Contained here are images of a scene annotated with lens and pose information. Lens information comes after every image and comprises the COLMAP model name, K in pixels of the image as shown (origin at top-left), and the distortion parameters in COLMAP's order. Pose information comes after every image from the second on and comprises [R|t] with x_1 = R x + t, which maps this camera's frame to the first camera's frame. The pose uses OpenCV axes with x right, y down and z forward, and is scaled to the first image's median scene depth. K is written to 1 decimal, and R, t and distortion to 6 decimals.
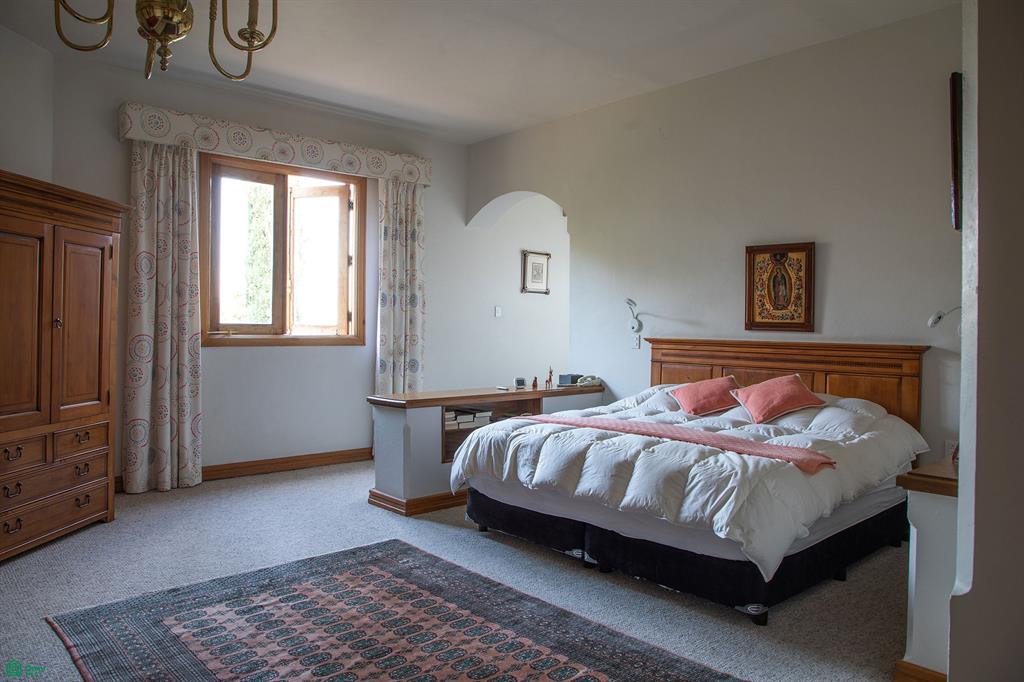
lens RADIAL K [[716.3, 0, 511.3], [0, 716.3, 335.2], [0, 0, 1]] dist [-0.065003, 0.048705]
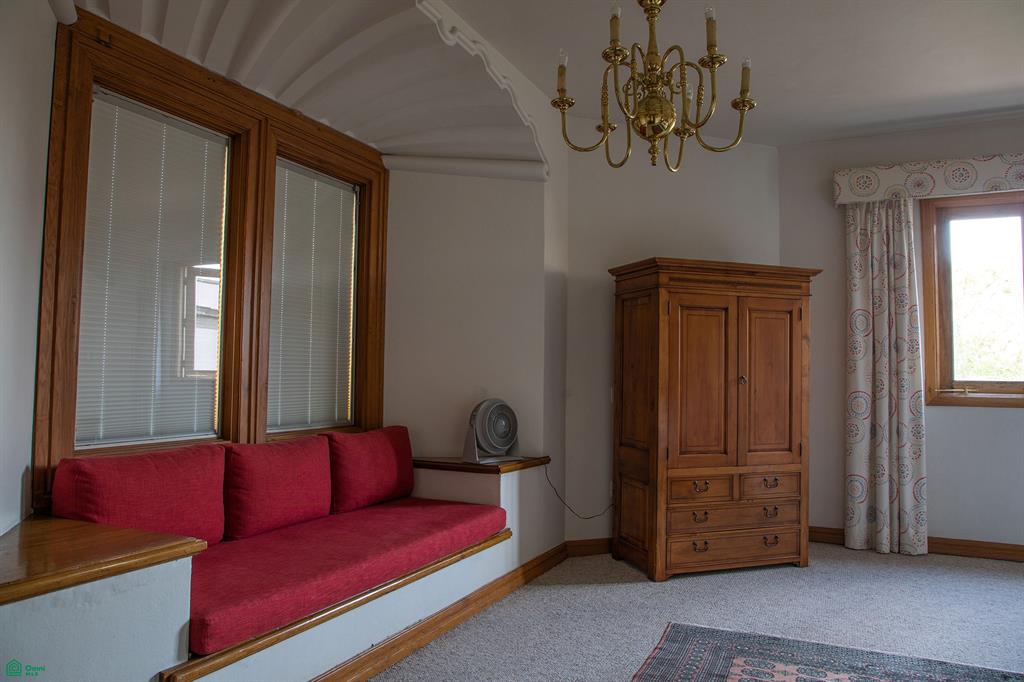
lens RADIAL K [[716.3, 0, 511.3], [0, 716.3, 335.2], [0, 0, 1]] dist [-0.065003, 0.048705]
pose [[0.382416, -0.056241, -0.922277, 0.223412], [-0.018983, 0.997457, -0.068697, -0.001897], [0.923795, 0.043778, 0.380376, 0.147575]]
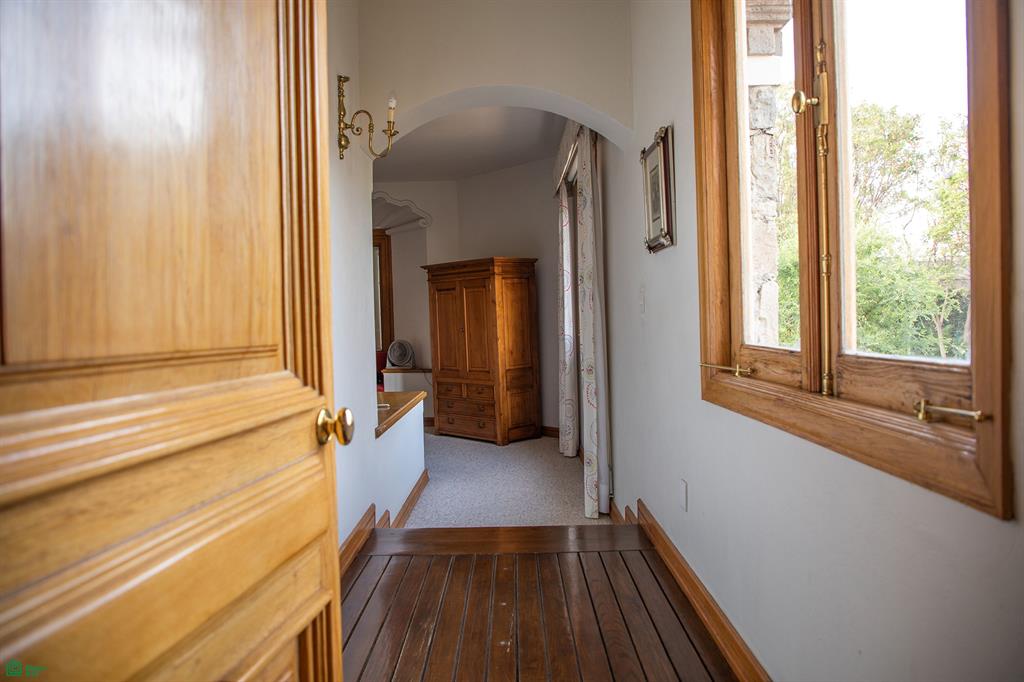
lens RADIAL K [[716.3, 0, 511.3], [0, 716.3, 335.2], [0, 0, 1]] dist [-0.065003, 0.048705]
pose [[-0.668948, 0.020701, -0.743021, 0.580470], [0.007905, 0.999754, 0.020737, -0.031154], [0.743267, 0.007998, -0.668947, 1.854201]]
